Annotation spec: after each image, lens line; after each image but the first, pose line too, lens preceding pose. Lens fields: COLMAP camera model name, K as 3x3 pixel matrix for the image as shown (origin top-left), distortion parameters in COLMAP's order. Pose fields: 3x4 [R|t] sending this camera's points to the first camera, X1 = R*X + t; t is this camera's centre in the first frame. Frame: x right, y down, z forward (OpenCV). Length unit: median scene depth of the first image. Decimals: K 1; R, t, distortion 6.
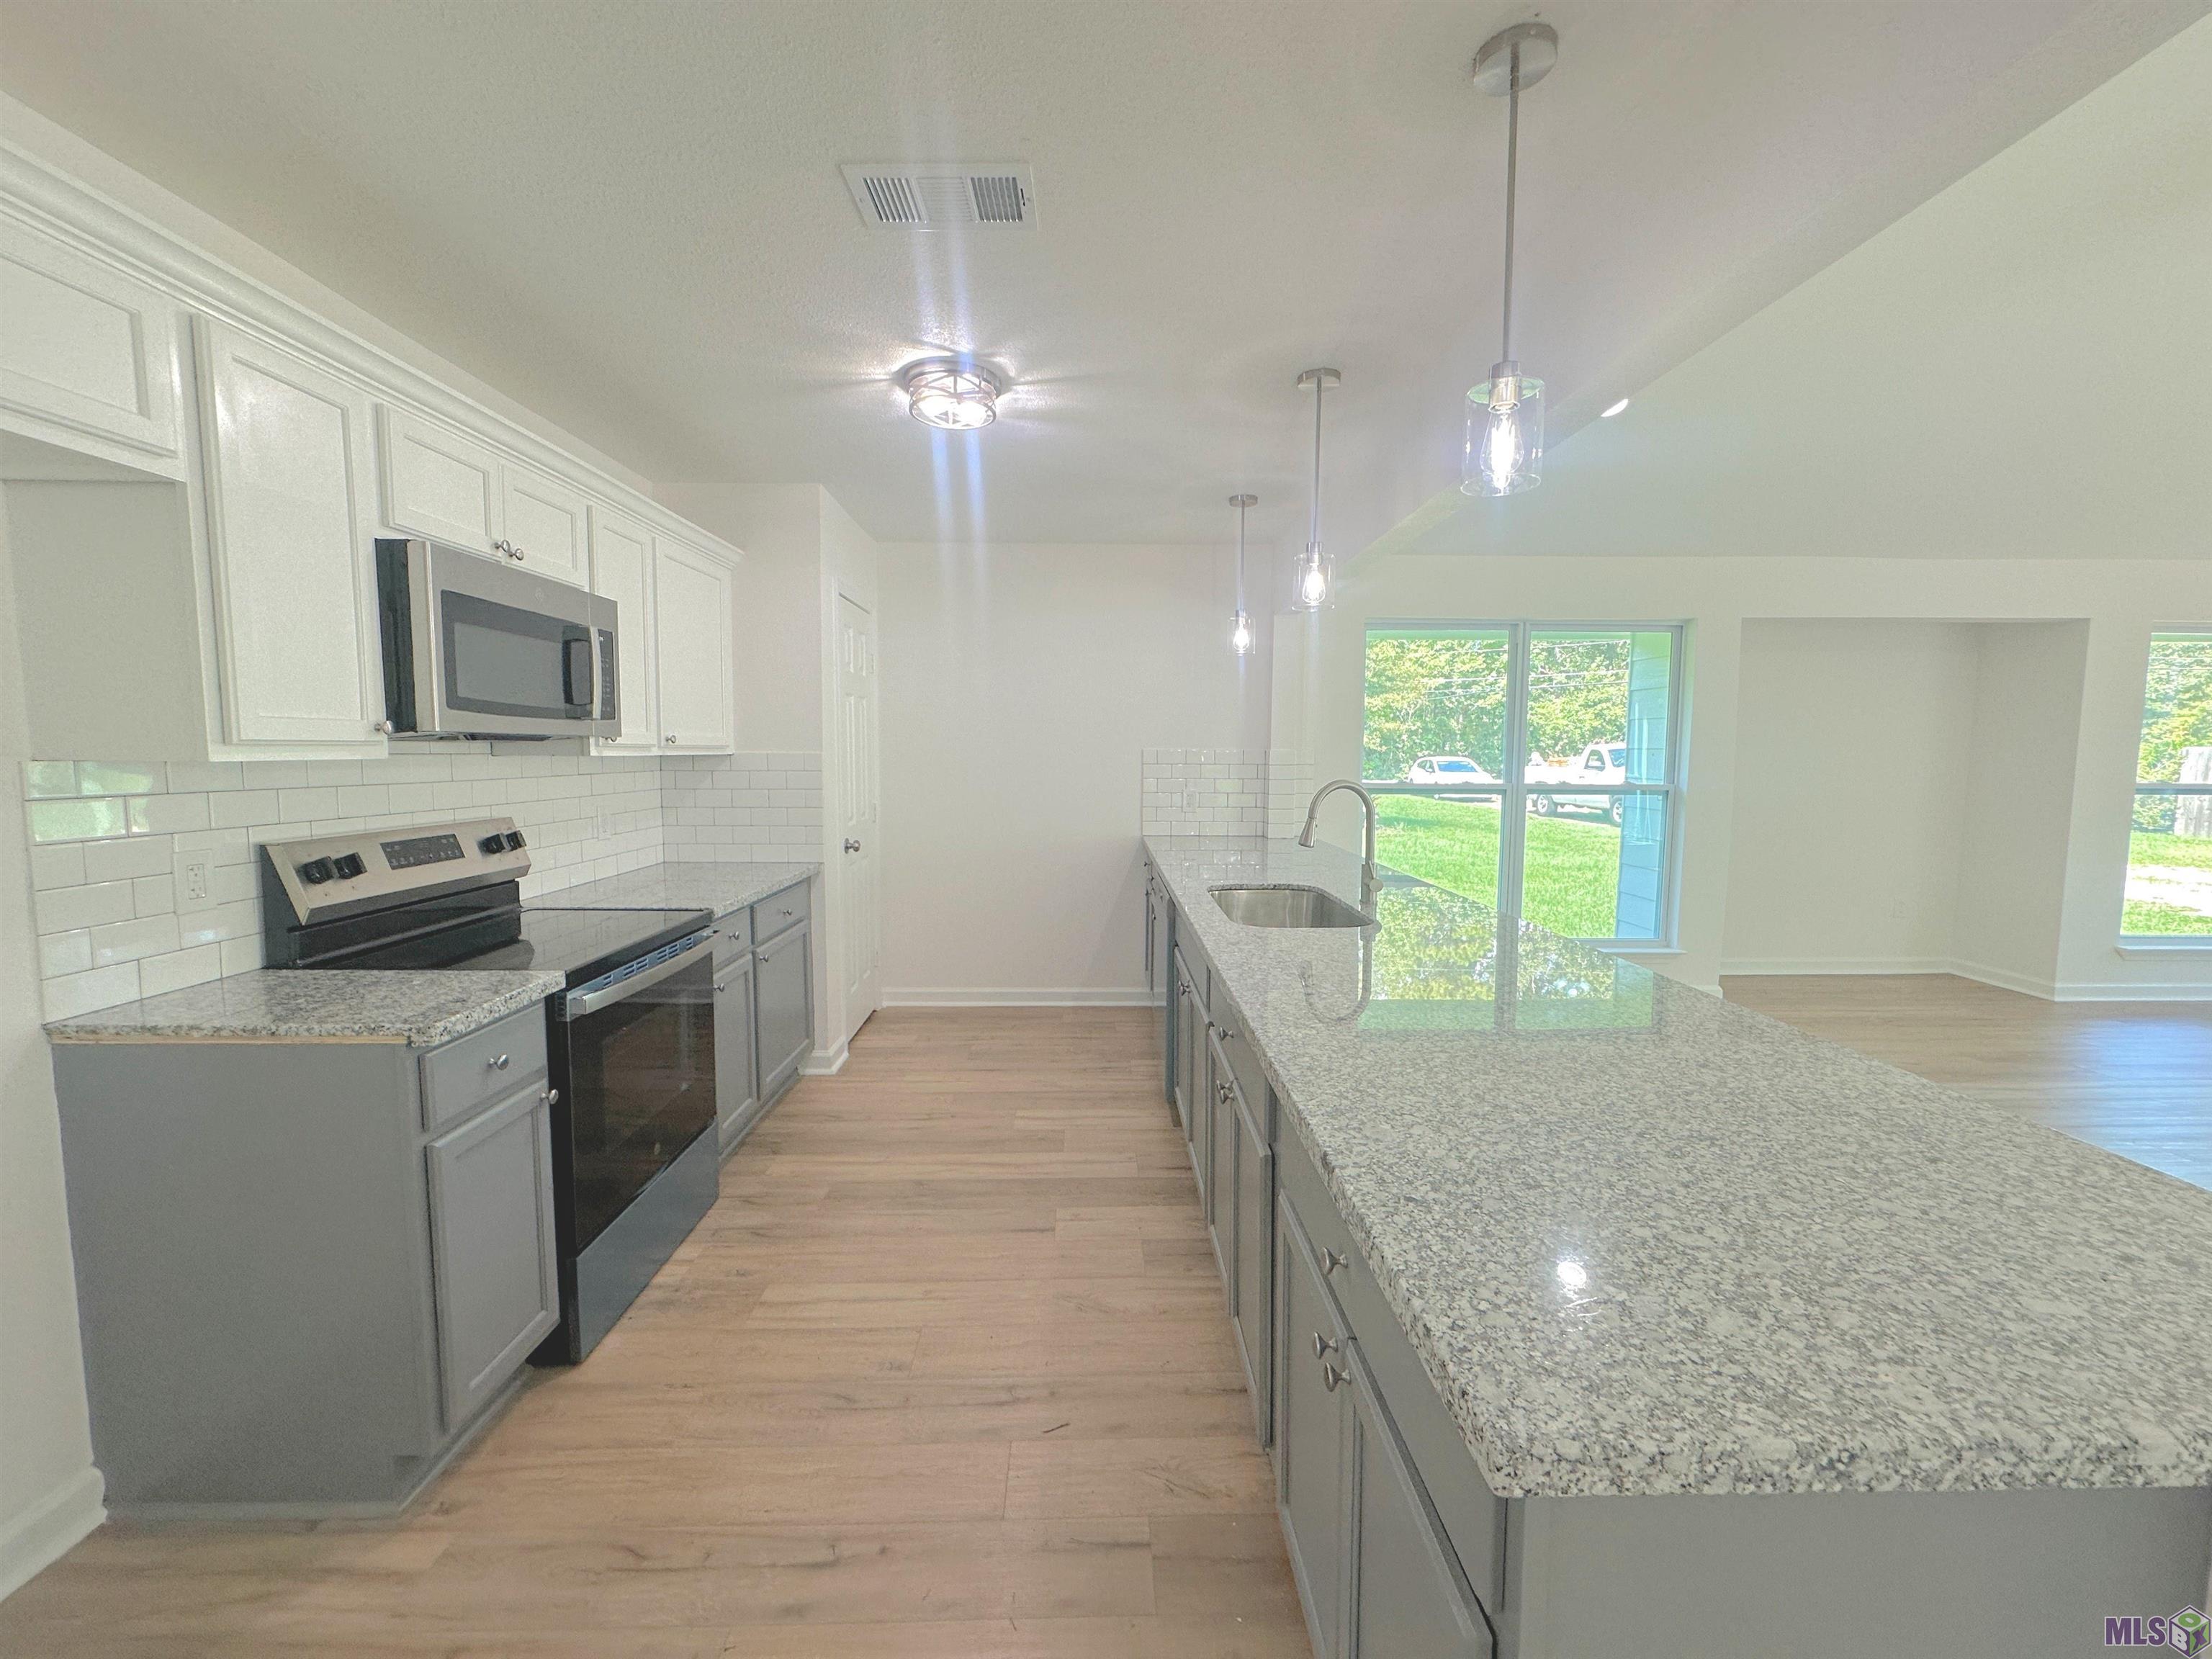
lens RADIAL K [[885.2, 0, 1103.6], [0, 885.2, 825.7], [0, 0, 1]] dist [-0.006309, 0.000906]
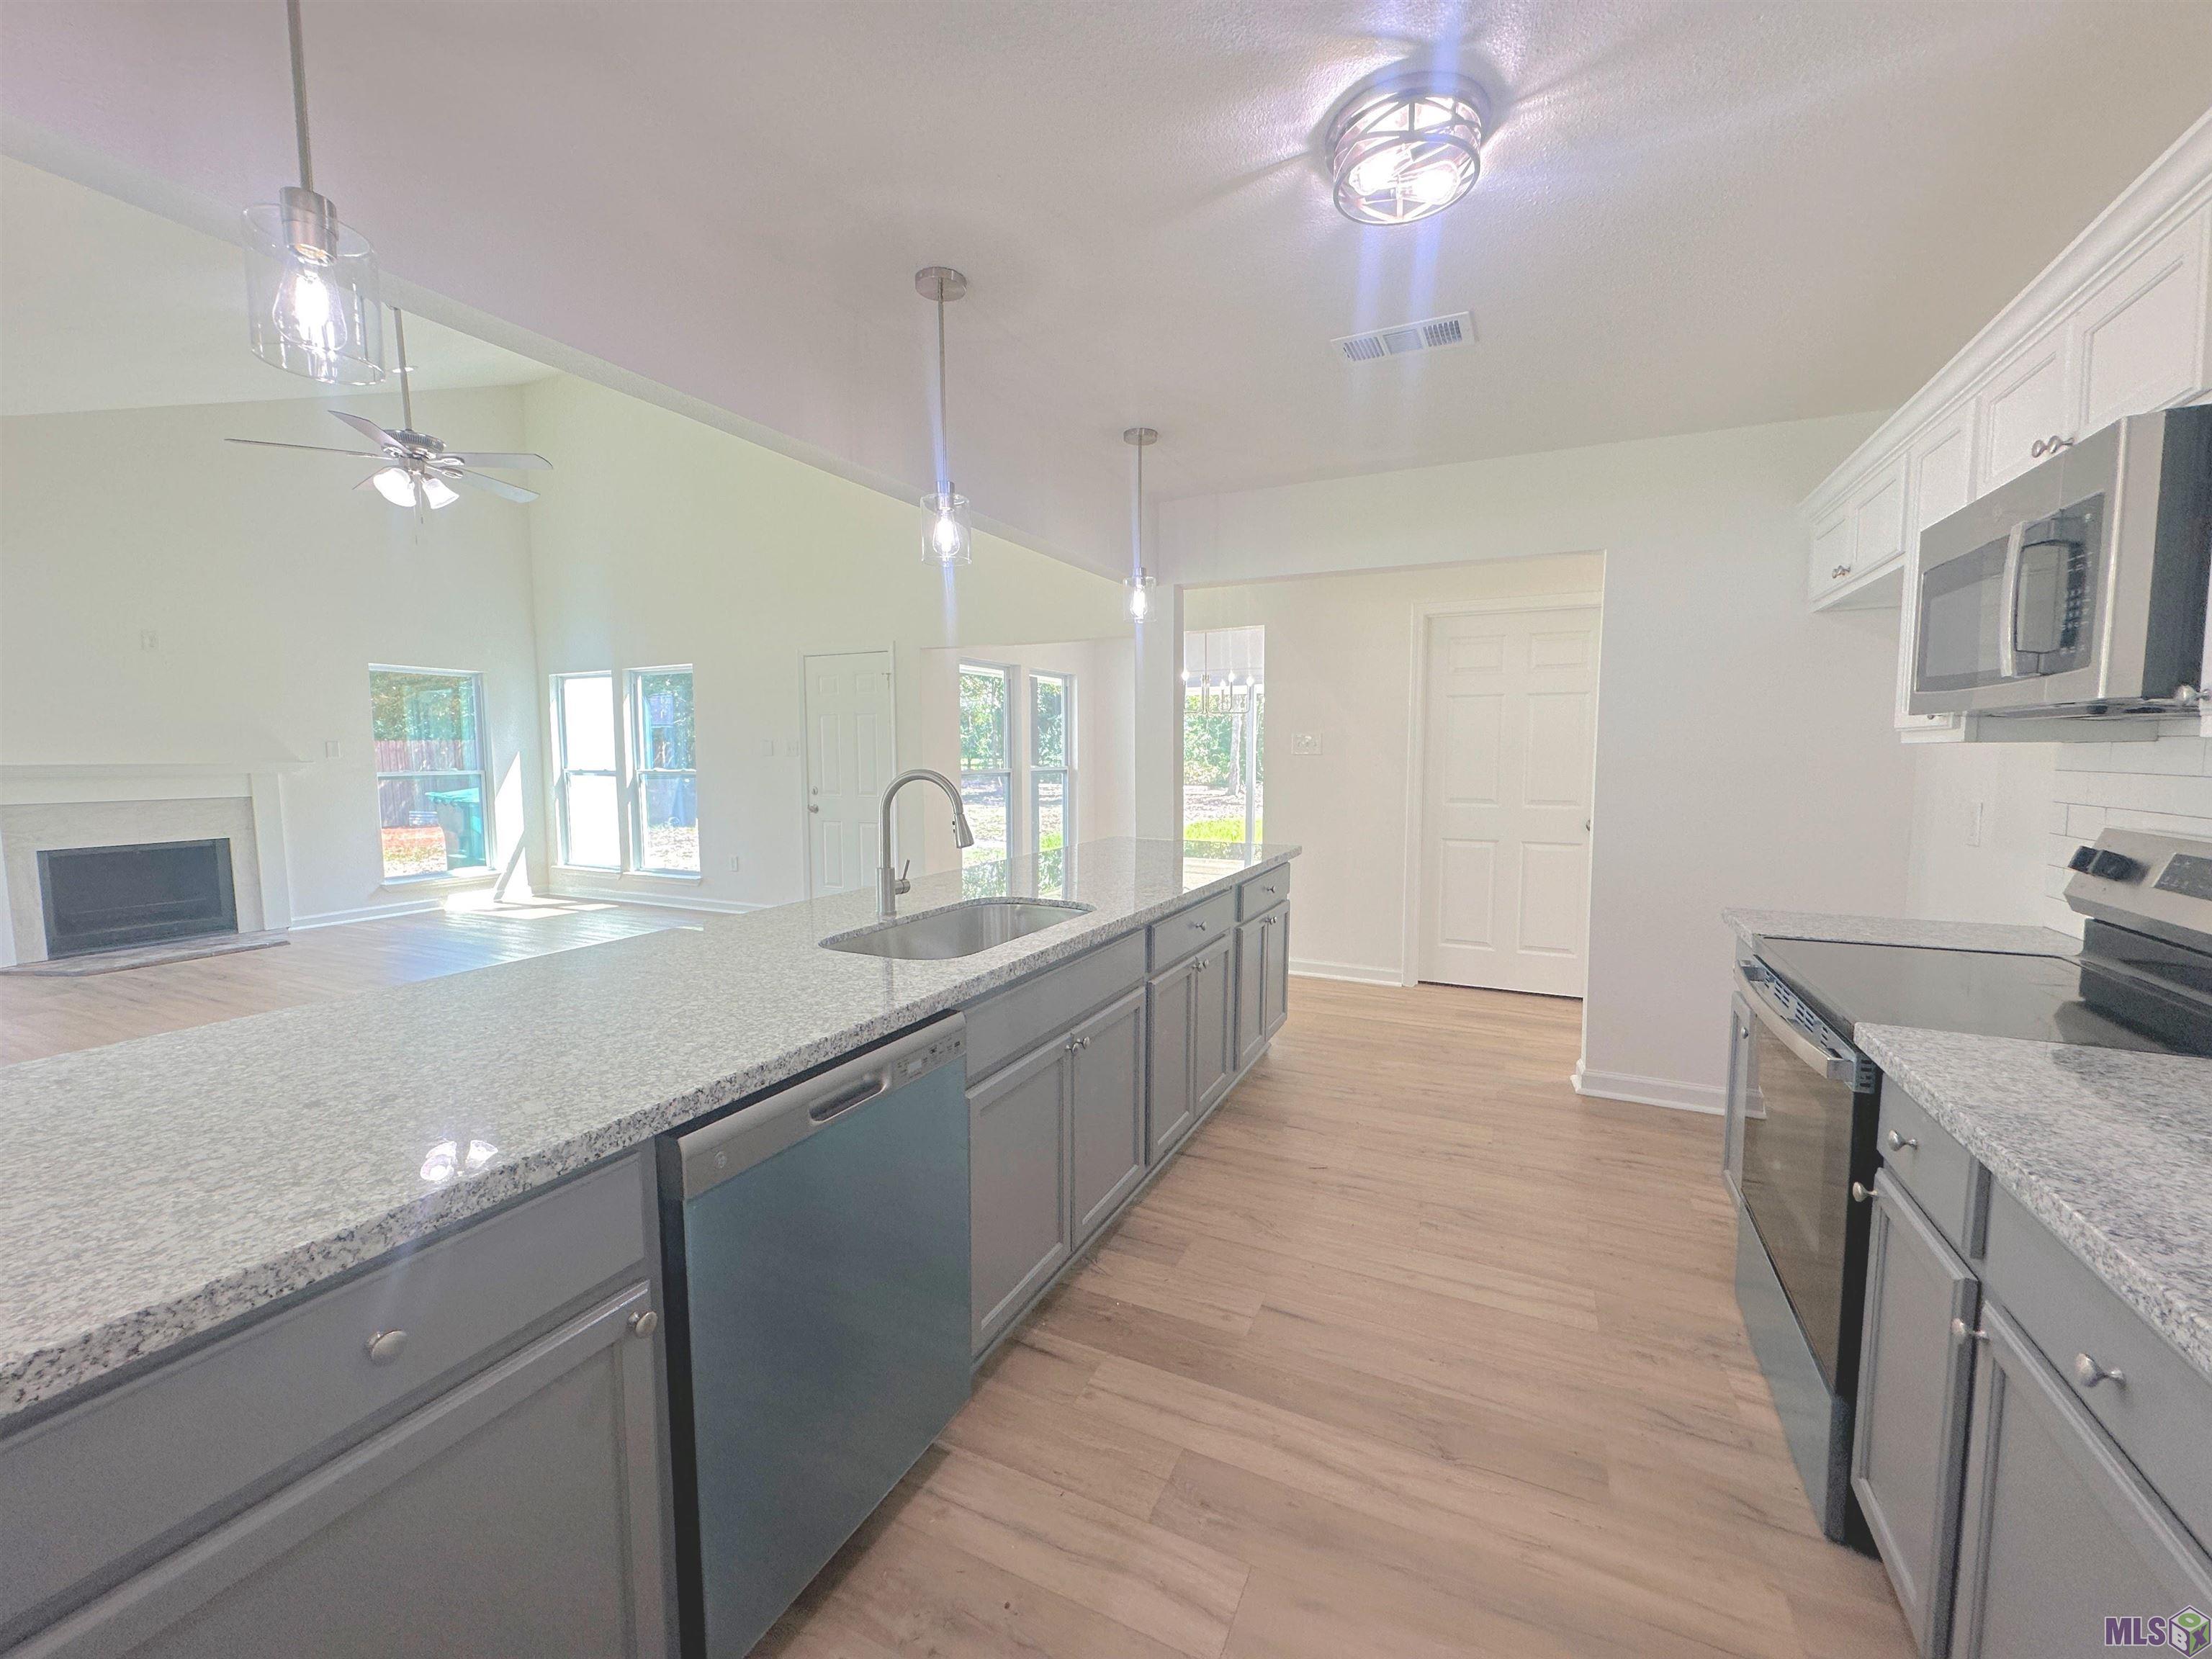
lens RADIAL K [[885.2, 0, 1103.6], [0, 885.2, 825.7], [0, 0, 1]] dist [-0.006309, 0.000906]
pose [[-0.891532, -0.039103, 0.451267, -0.294319], [0.035577, 0.987144, 0.155823, -0.135458], [-0.451558, 0.154976, -0.878679, 1.809885]]
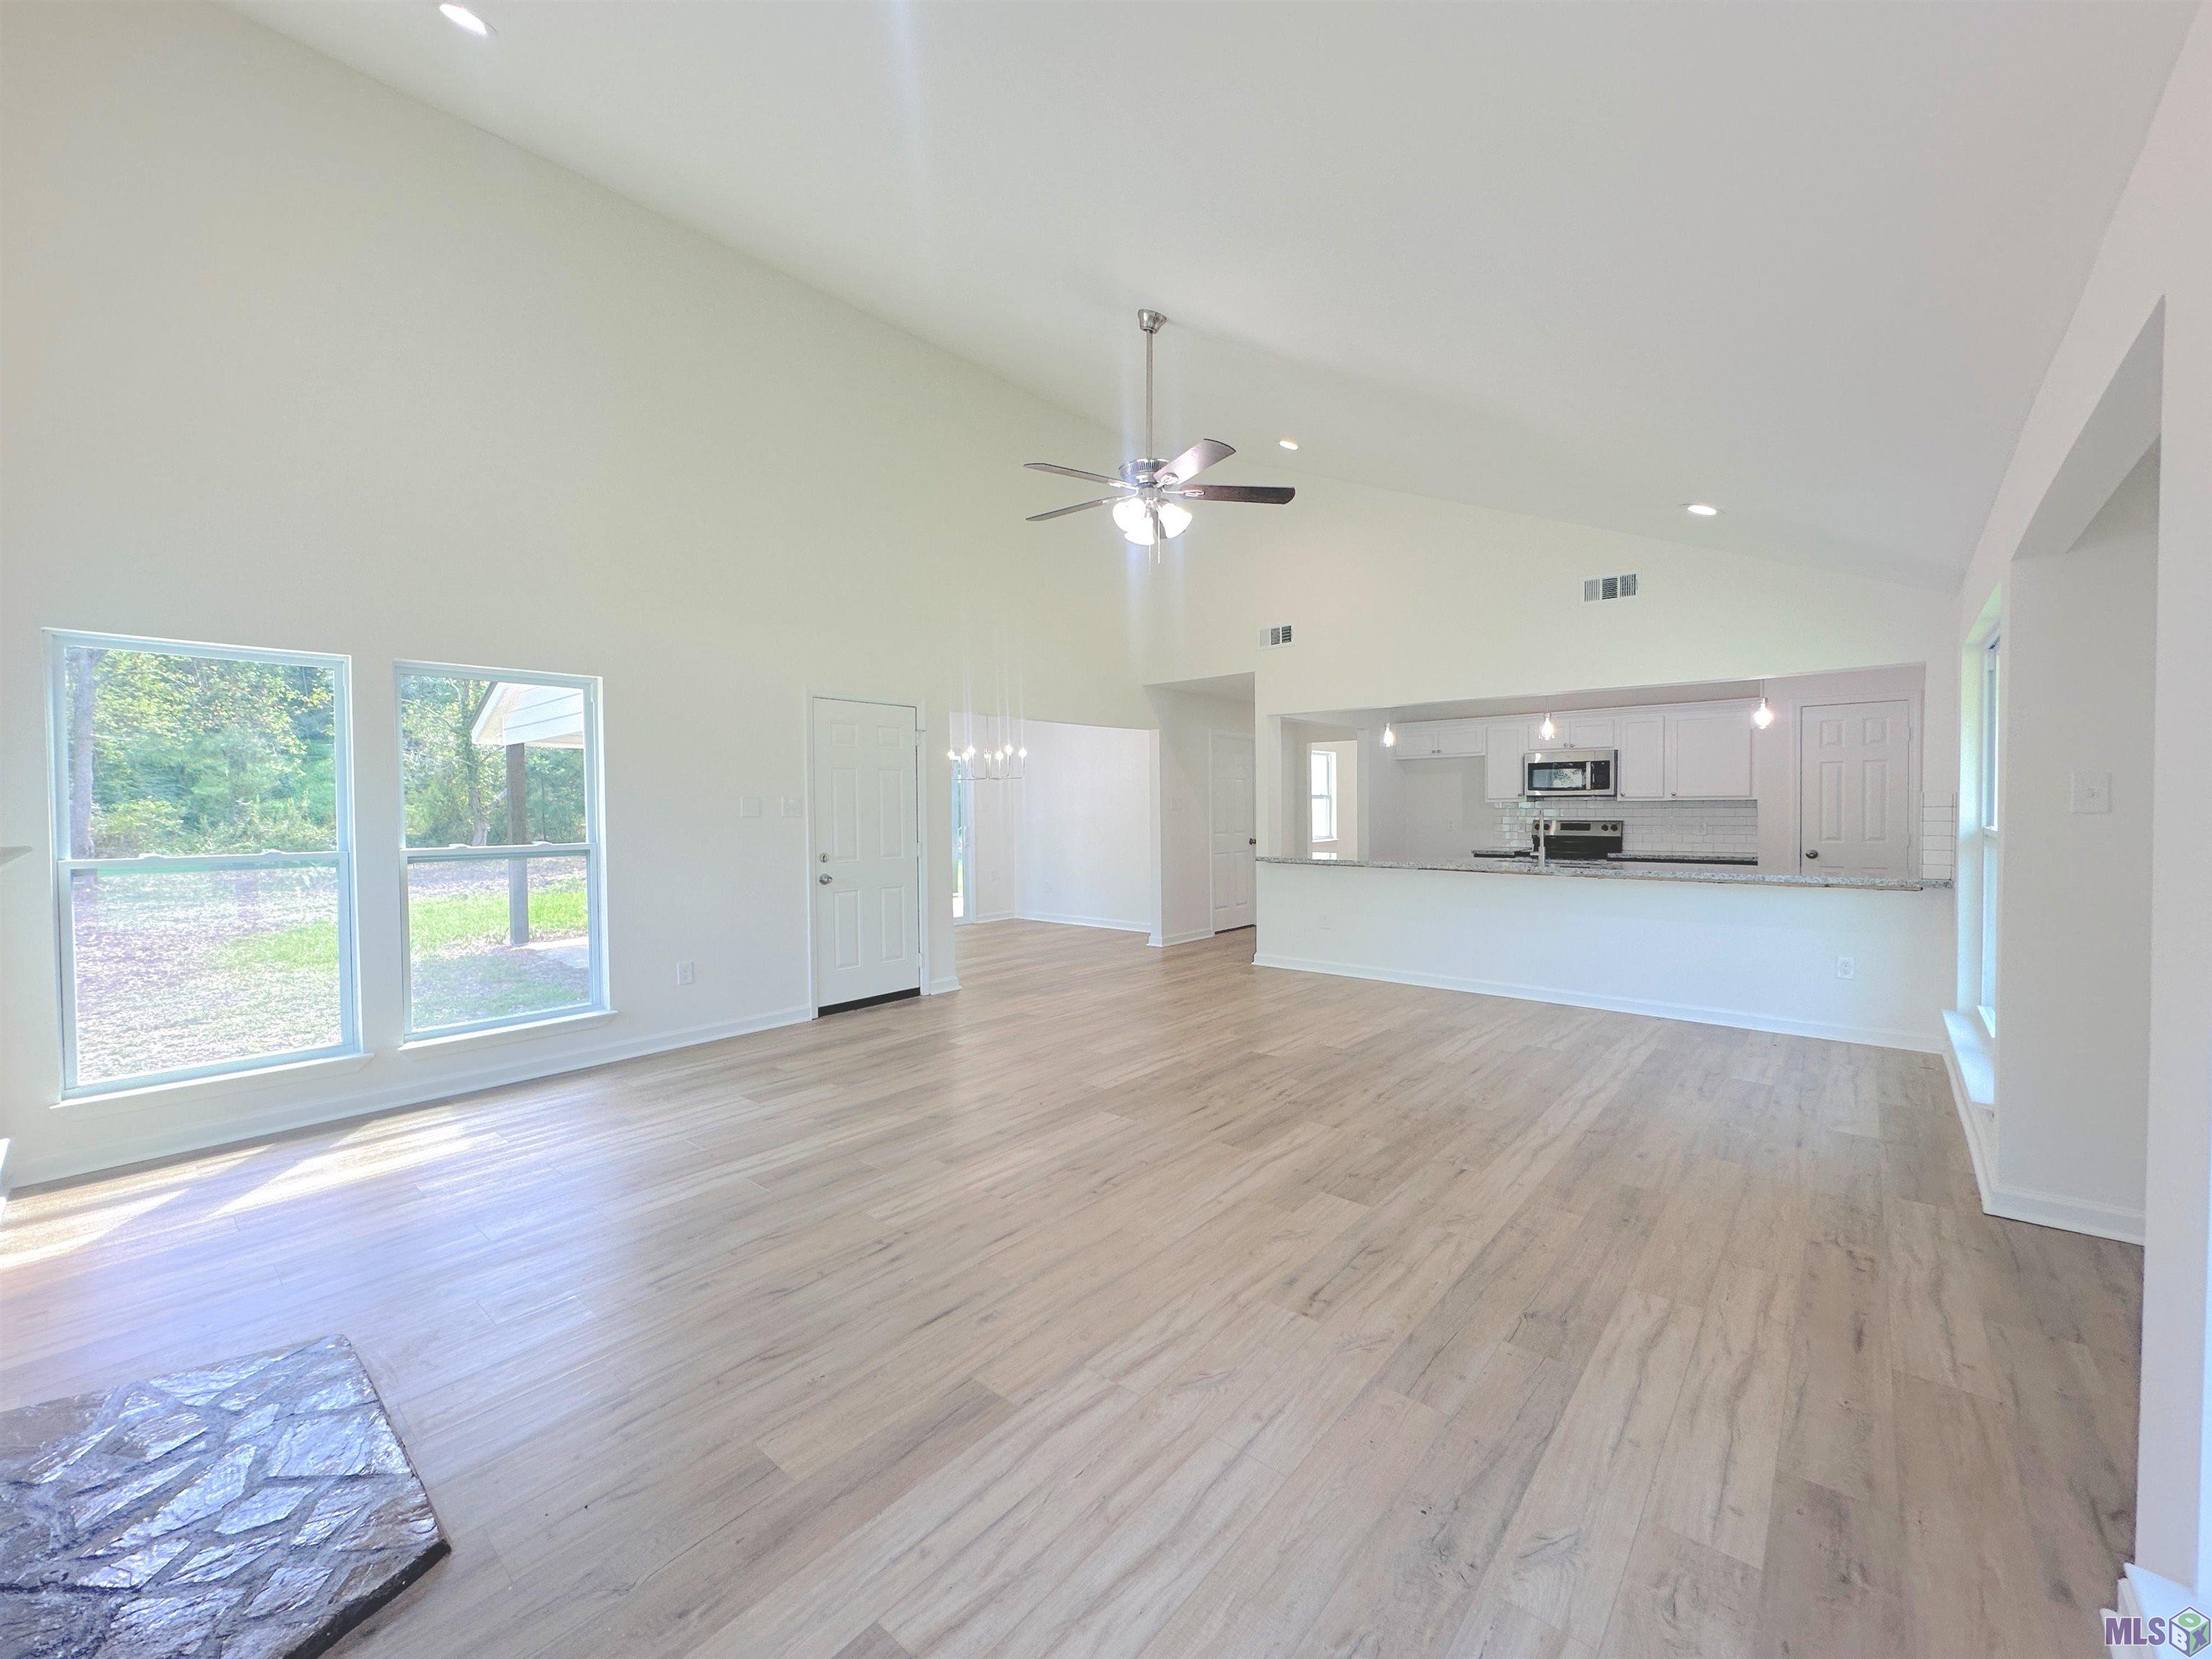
lens RADIAL K [[885.2, 0, 1103.6], [0, 885.2, 825.7], [0, 0, 1]] dist [-0.006309, 0.000906]
pose [[-0.666629, 0.020811, -0.745099, 3.047912], [-0.050046, 0.996105, 0.072597, -0.131548], [0.743708, 0.085685, -0.662991, 1.831966]]
